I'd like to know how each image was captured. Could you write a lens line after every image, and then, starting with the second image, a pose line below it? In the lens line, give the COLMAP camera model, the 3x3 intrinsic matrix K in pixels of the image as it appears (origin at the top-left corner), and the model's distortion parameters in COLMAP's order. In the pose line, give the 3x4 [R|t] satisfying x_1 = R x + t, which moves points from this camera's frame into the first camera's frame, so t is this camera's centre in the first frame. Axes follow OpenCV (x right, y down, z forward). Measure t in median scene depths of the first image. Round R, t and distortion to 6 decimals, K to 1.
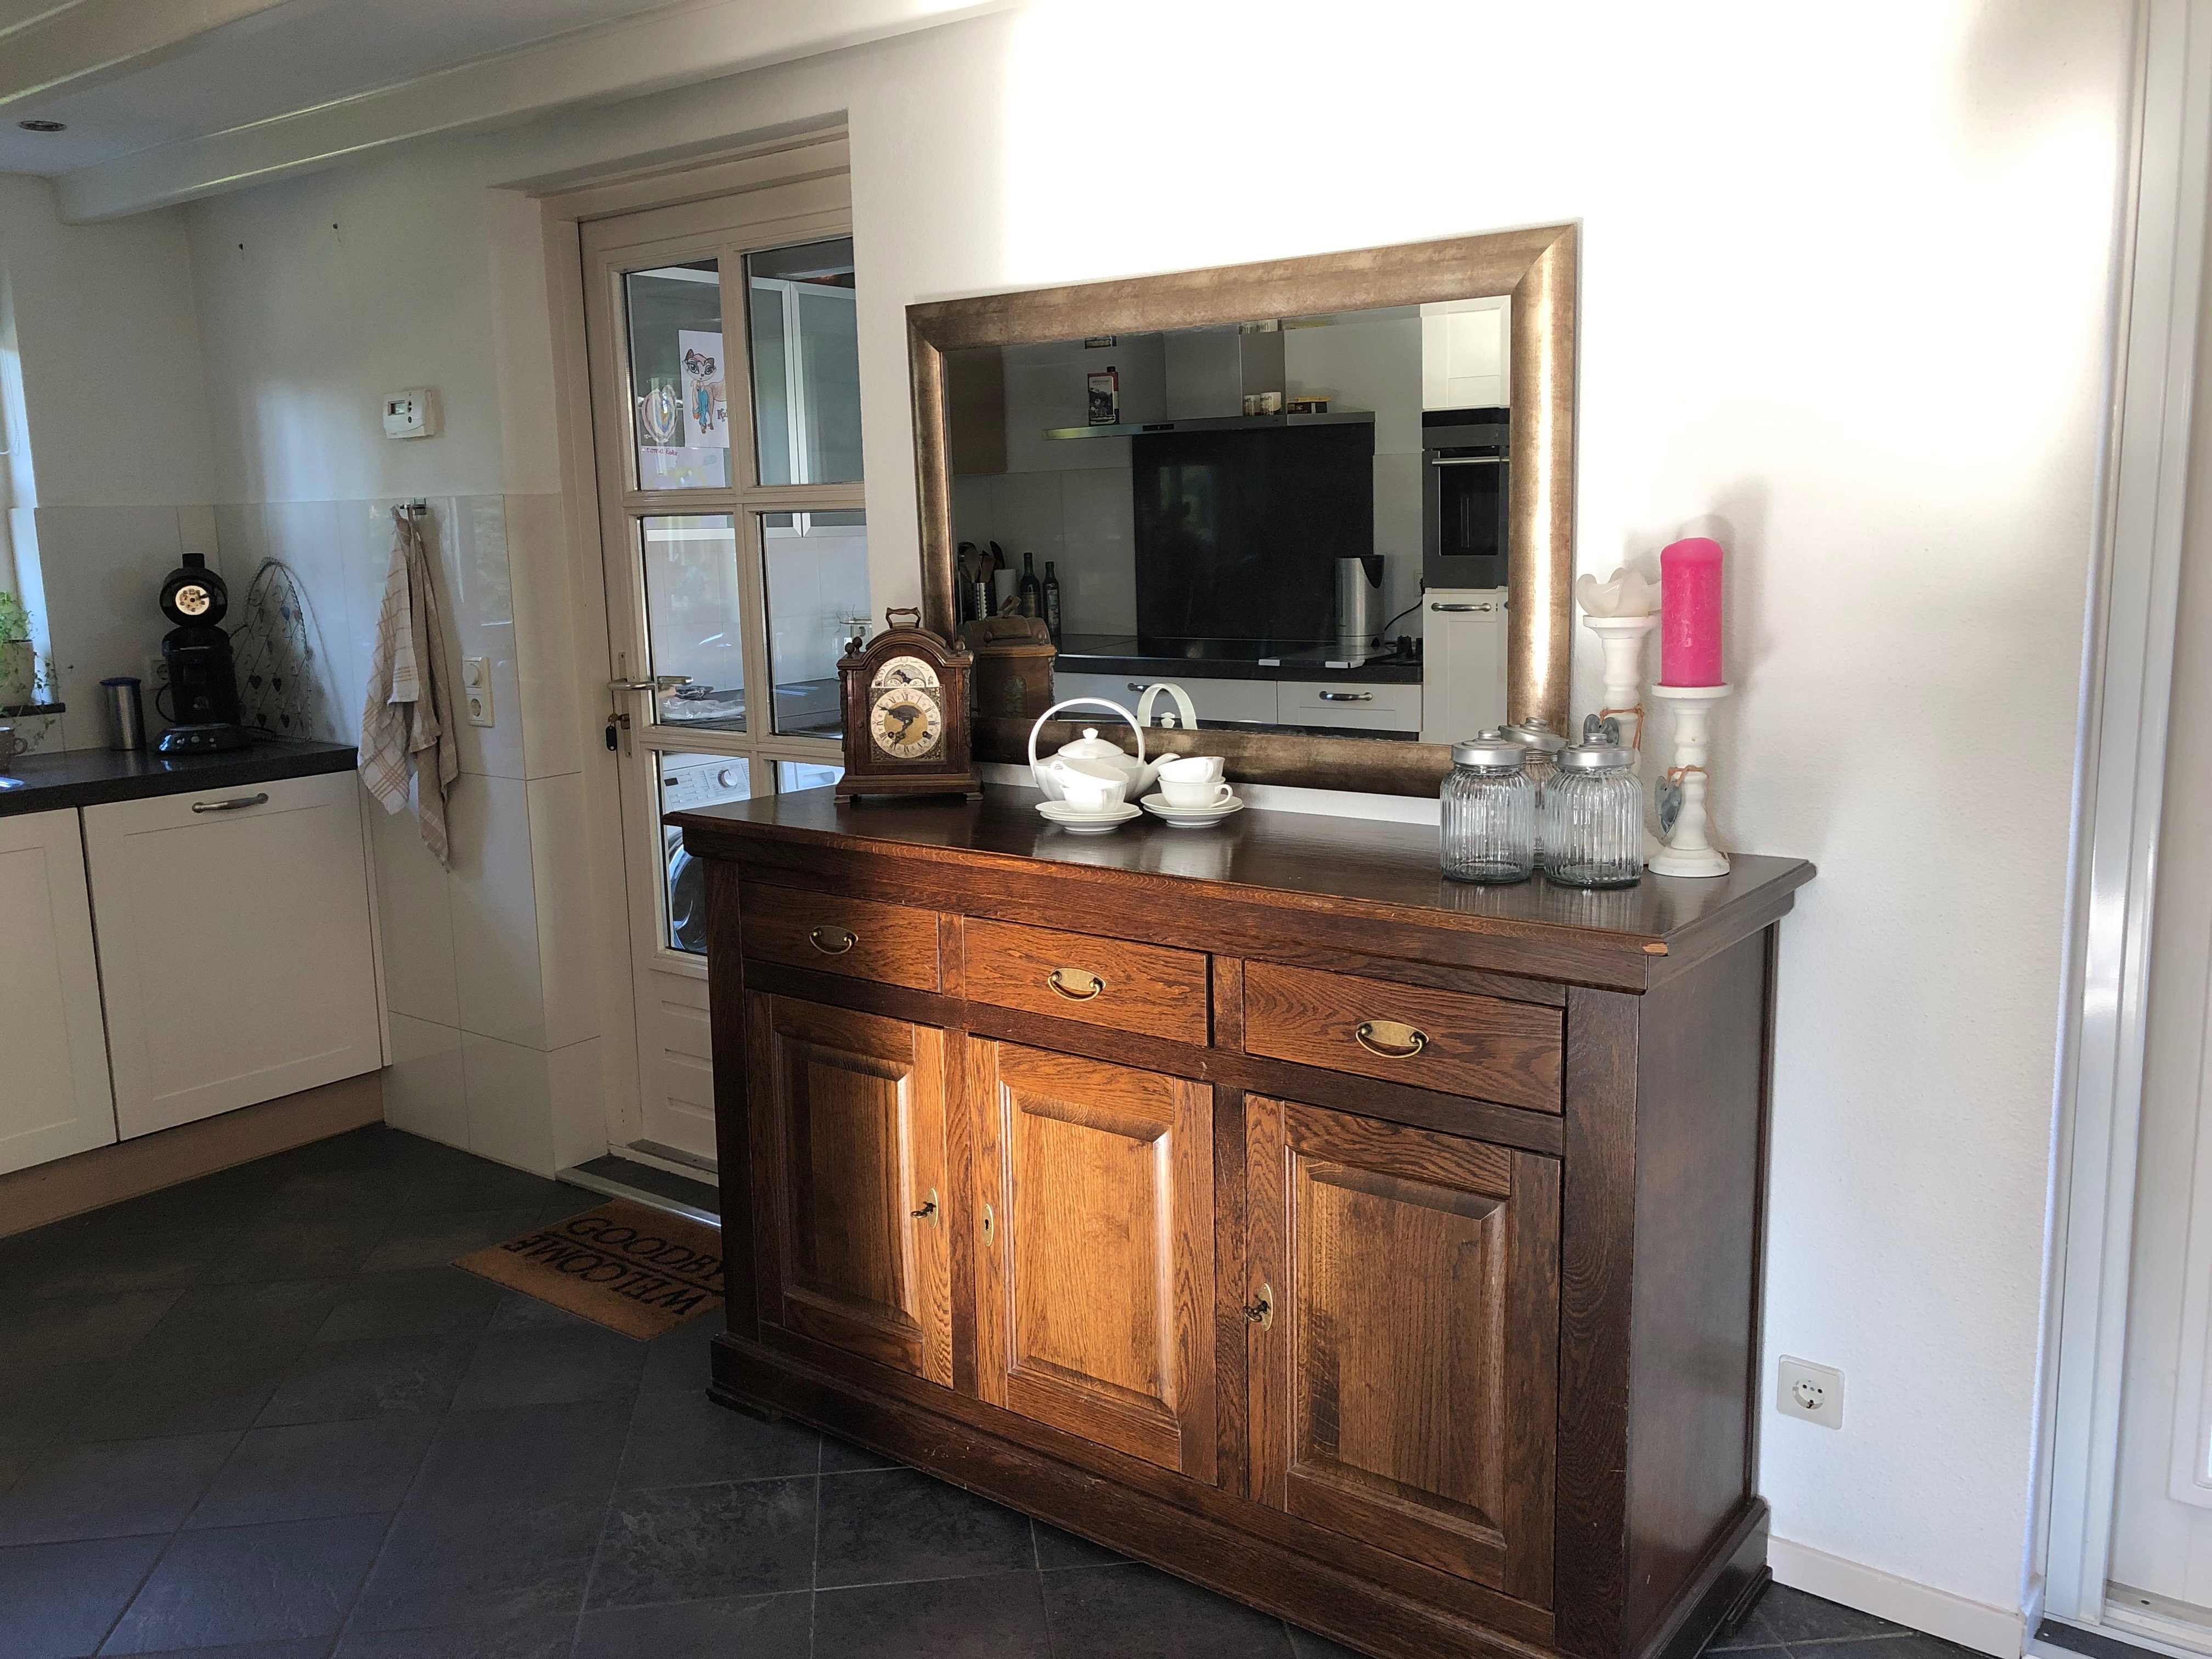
lens RADIAL K [[1807.7, 0, 1107.0], [0, 1807.7, 811.2], [0, 0, 1]] dist [0.009439, 0.035090]
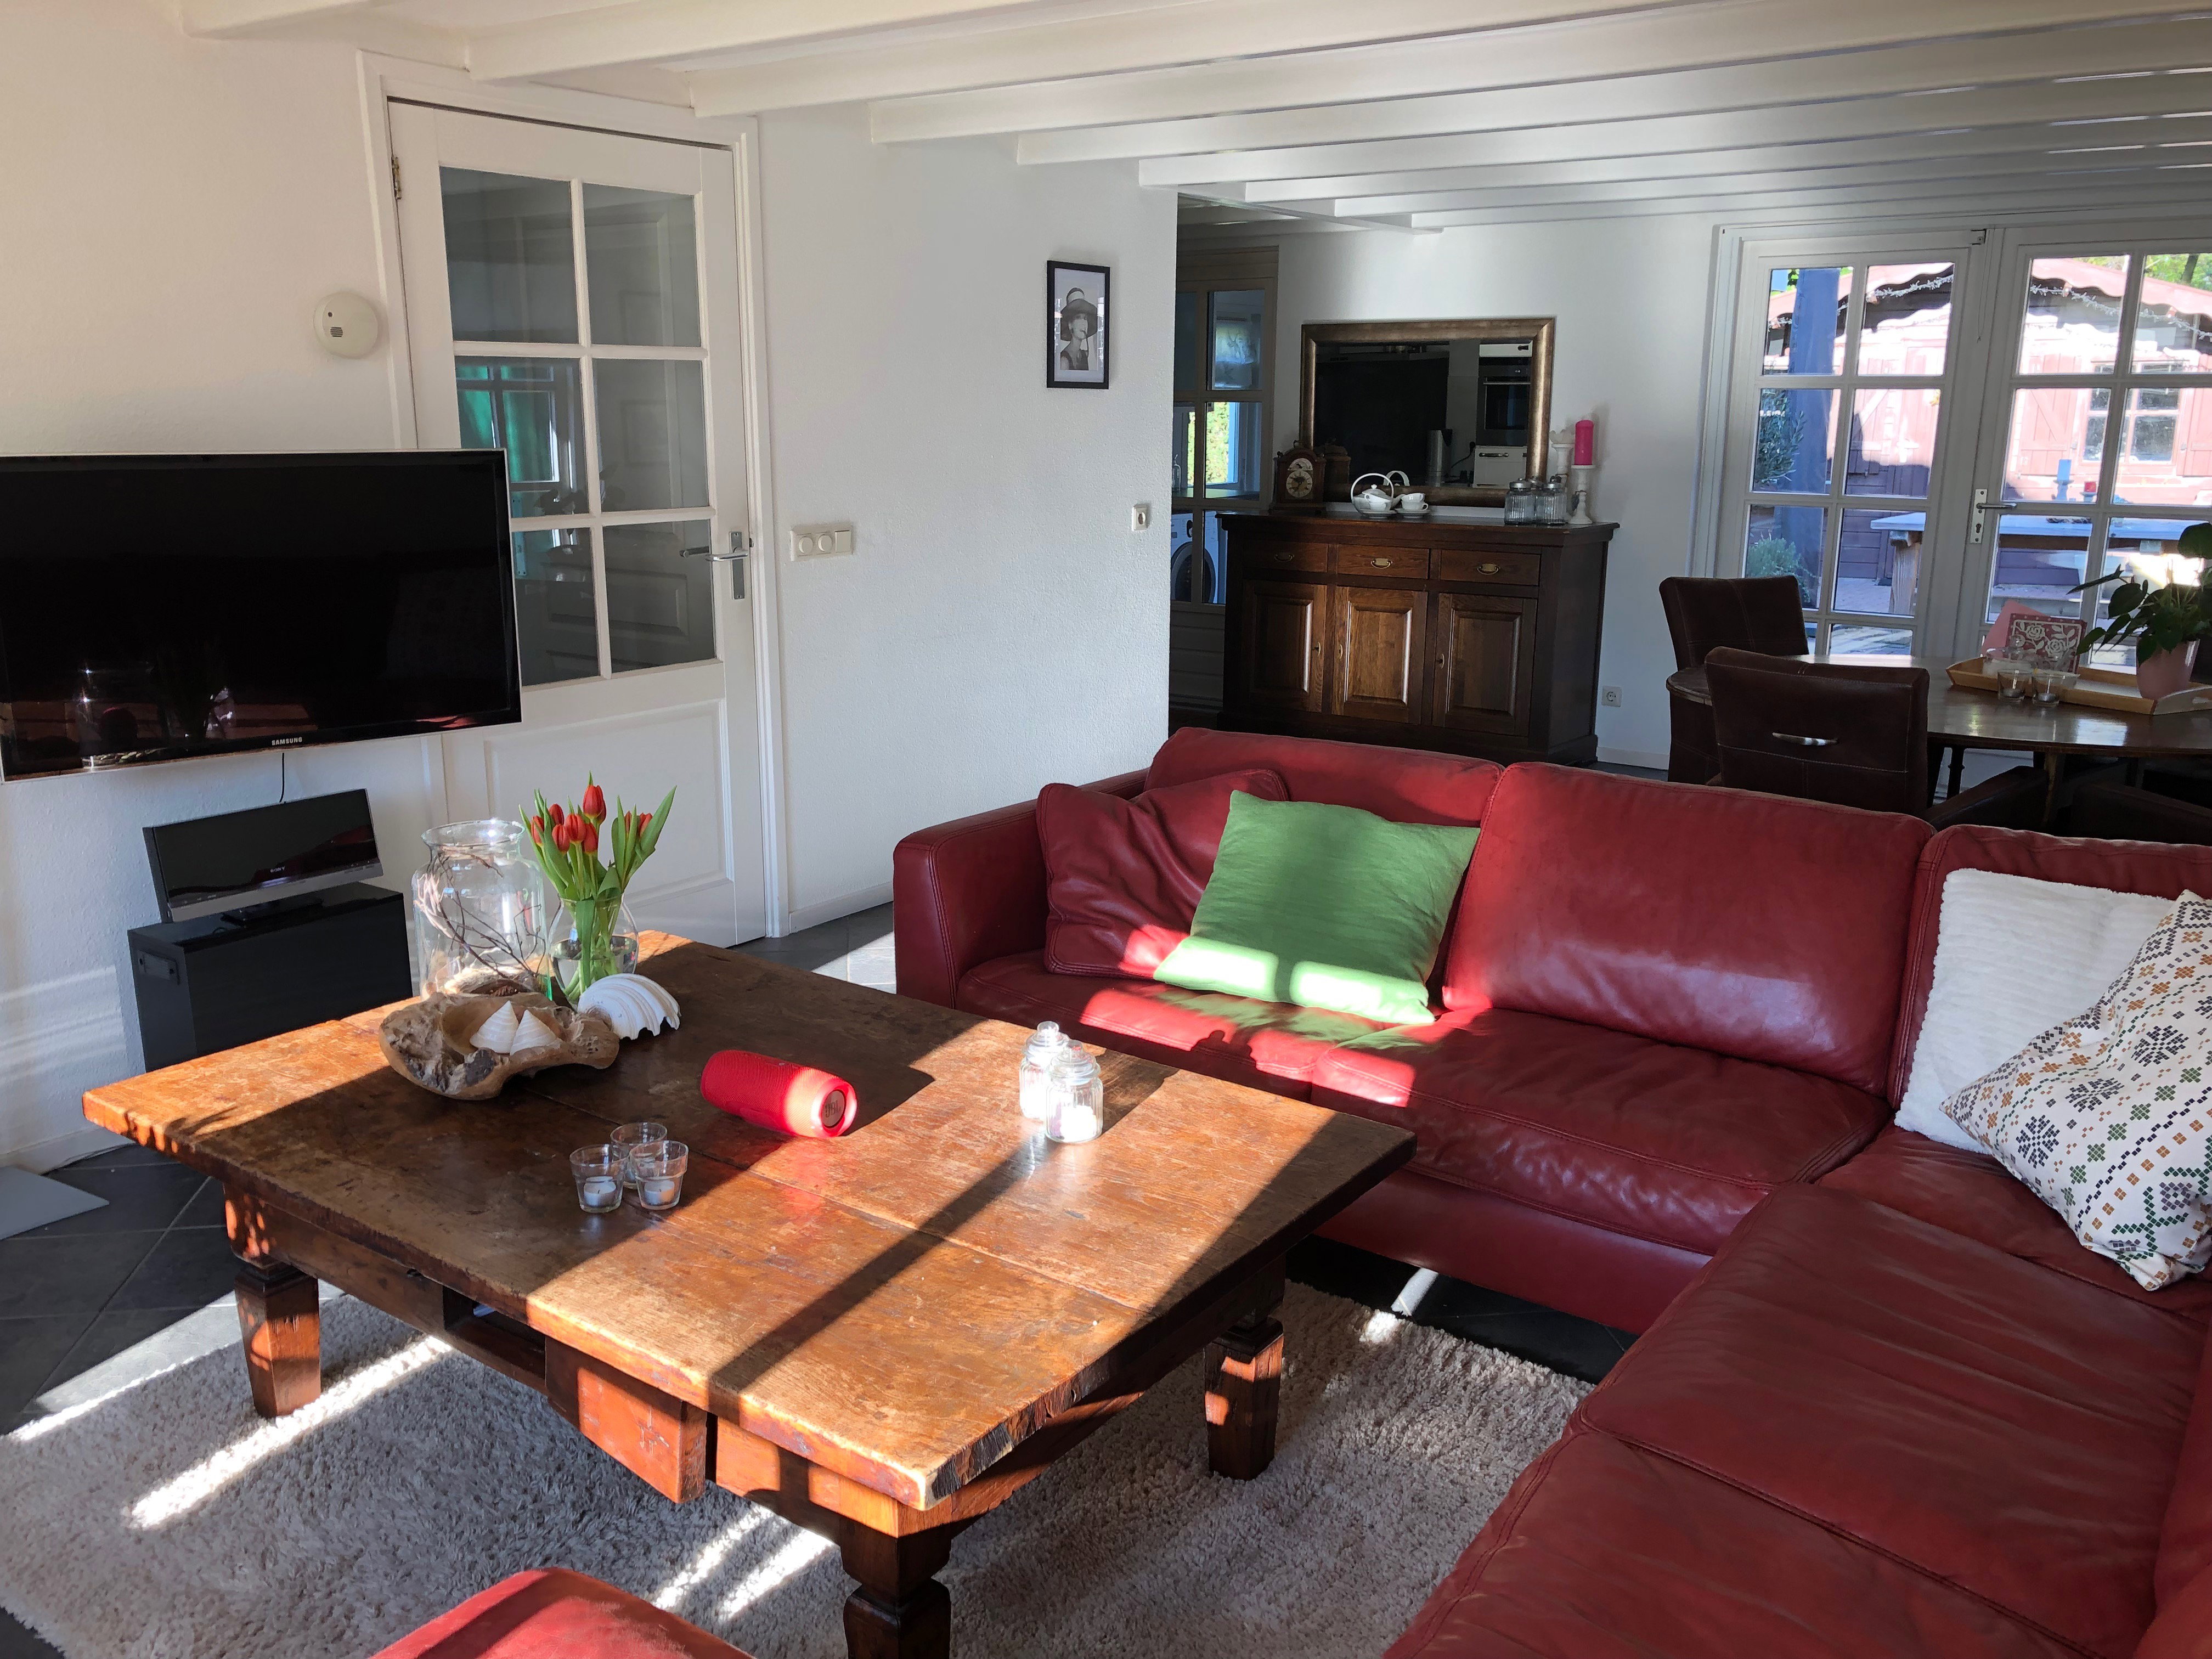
lens RADIAL K [[1807.7, 0, 1098.9], [0, 1807.7, 846.0], [0, 0, 1]] dist [0.009439, 0.035090]
pose [[0.999600, 0.024345, 0.014382, -0.524934], [-0.025444, 0.996310, 0.081971, 0.332265], [-0.012334, -0.082304, 0.996531, -2.077262]]
